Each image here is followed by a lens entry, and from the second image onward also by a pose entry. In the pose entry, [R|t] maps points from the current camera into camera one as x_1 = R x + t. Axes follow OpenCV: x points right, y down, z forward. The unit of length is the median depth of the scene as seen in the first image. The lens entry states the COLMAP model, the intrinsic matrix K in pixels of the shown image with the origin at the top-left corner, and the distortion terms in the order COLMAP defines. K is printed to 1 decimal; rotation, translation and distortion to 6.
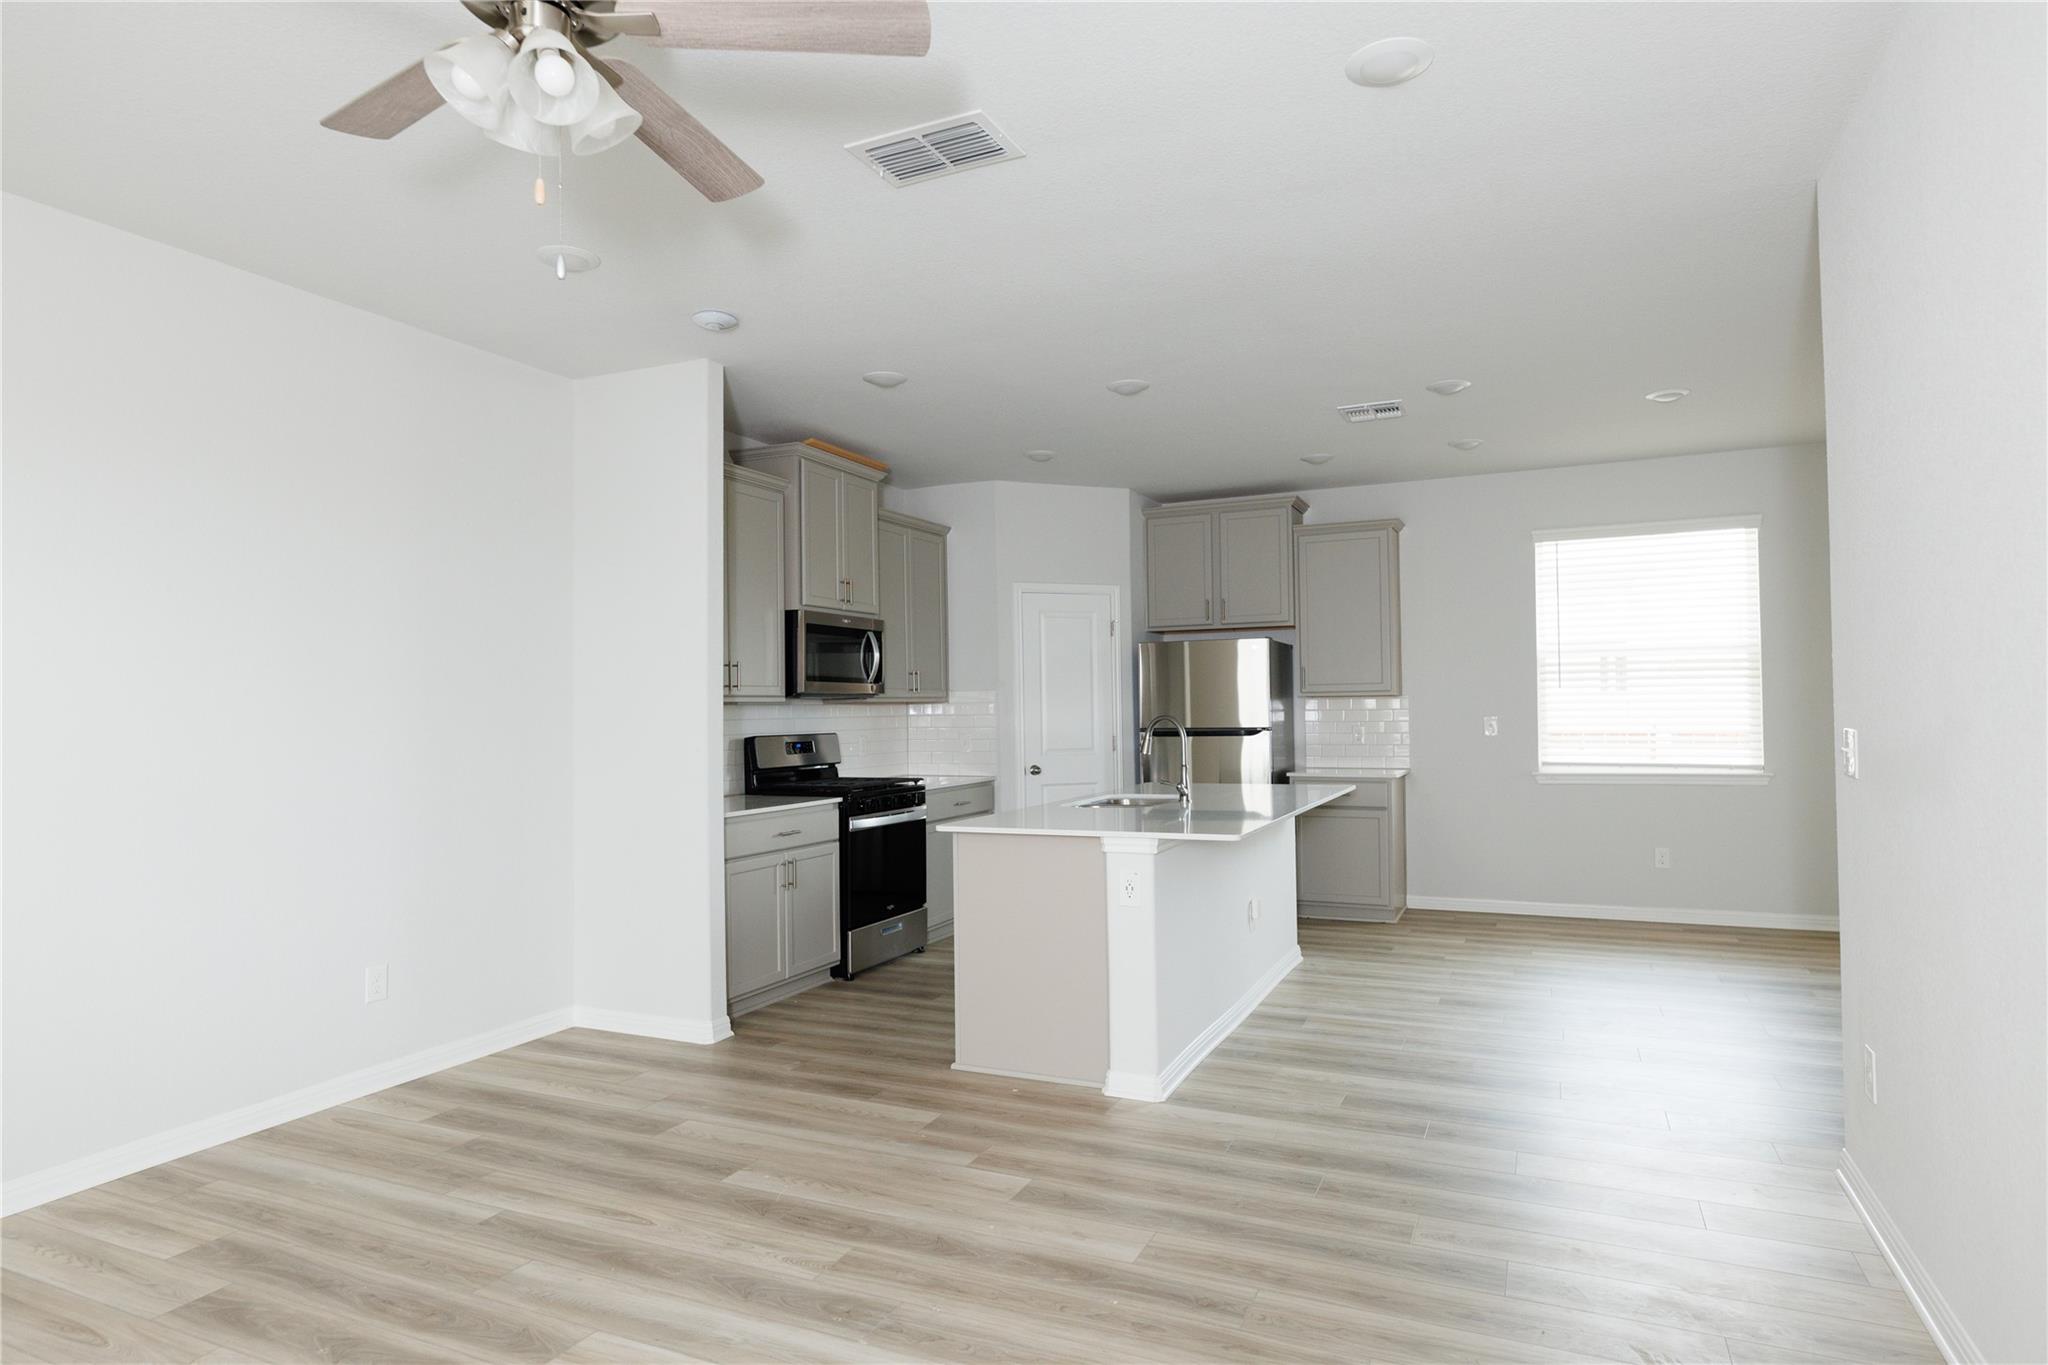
lens RADIAL K [[1150.0, 0, 1030.1], [0, 1150.0, 692.5], [0, 0, 1]] dist [0.000190, -0.000398]
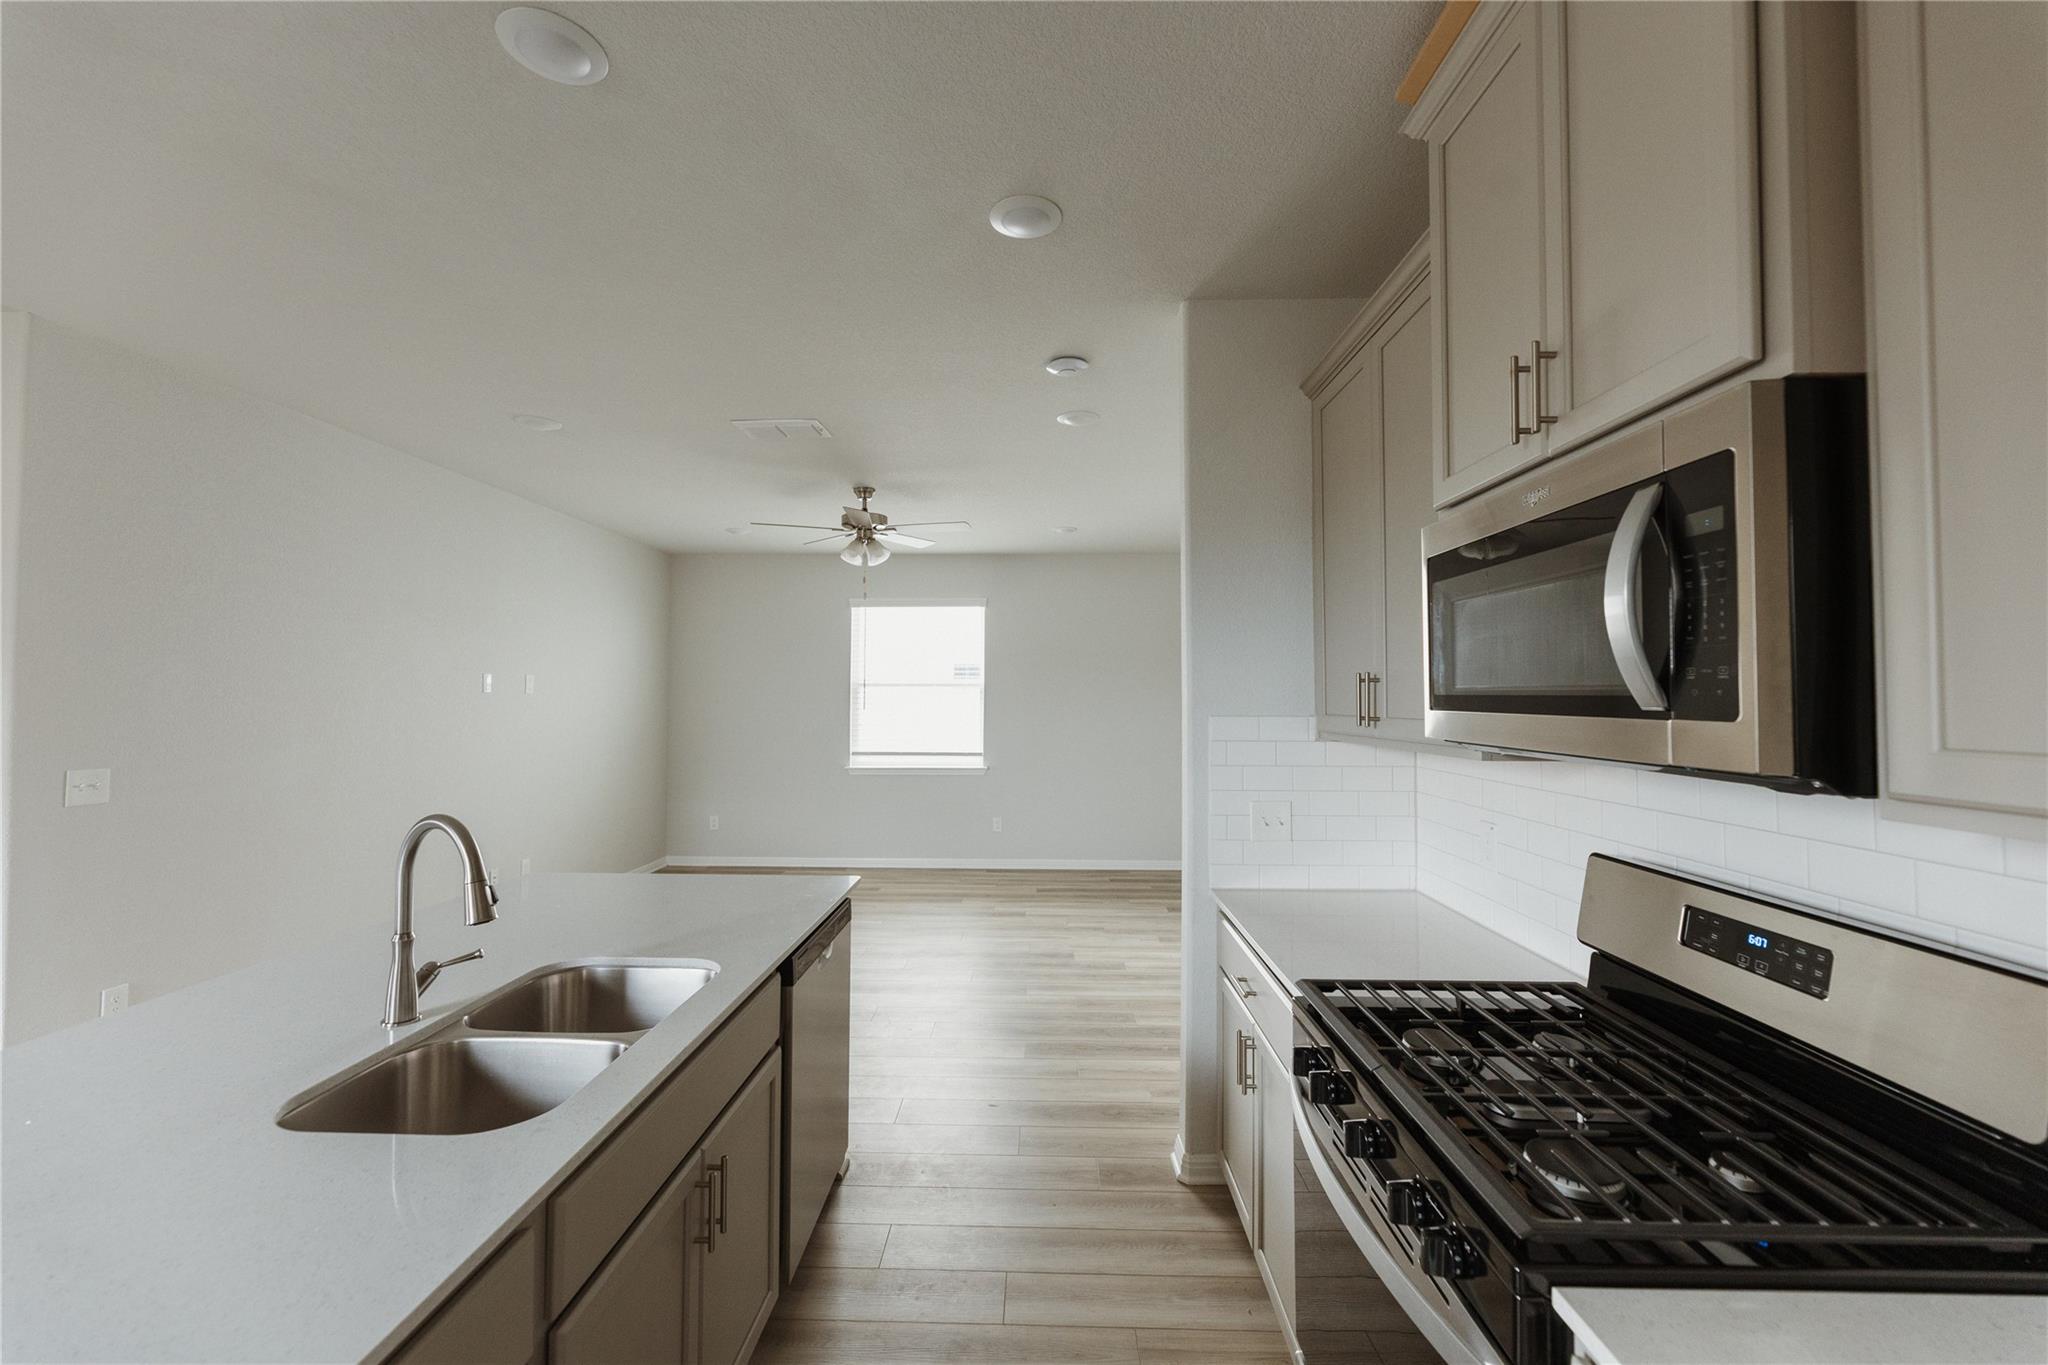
lens RADIAL K [[824.1, 0, 1019.1], [0, 824.1, 671.9], [0, 0, 1]] dist [-0.002110, -0.000071]
pose [[-0.922539, 0.005233, -0.385868, 0.033576], [0.020821, 0.999127, -0.036230, -0.013700], [0.385341, -0.041458, -0.921842, 1.089913]]
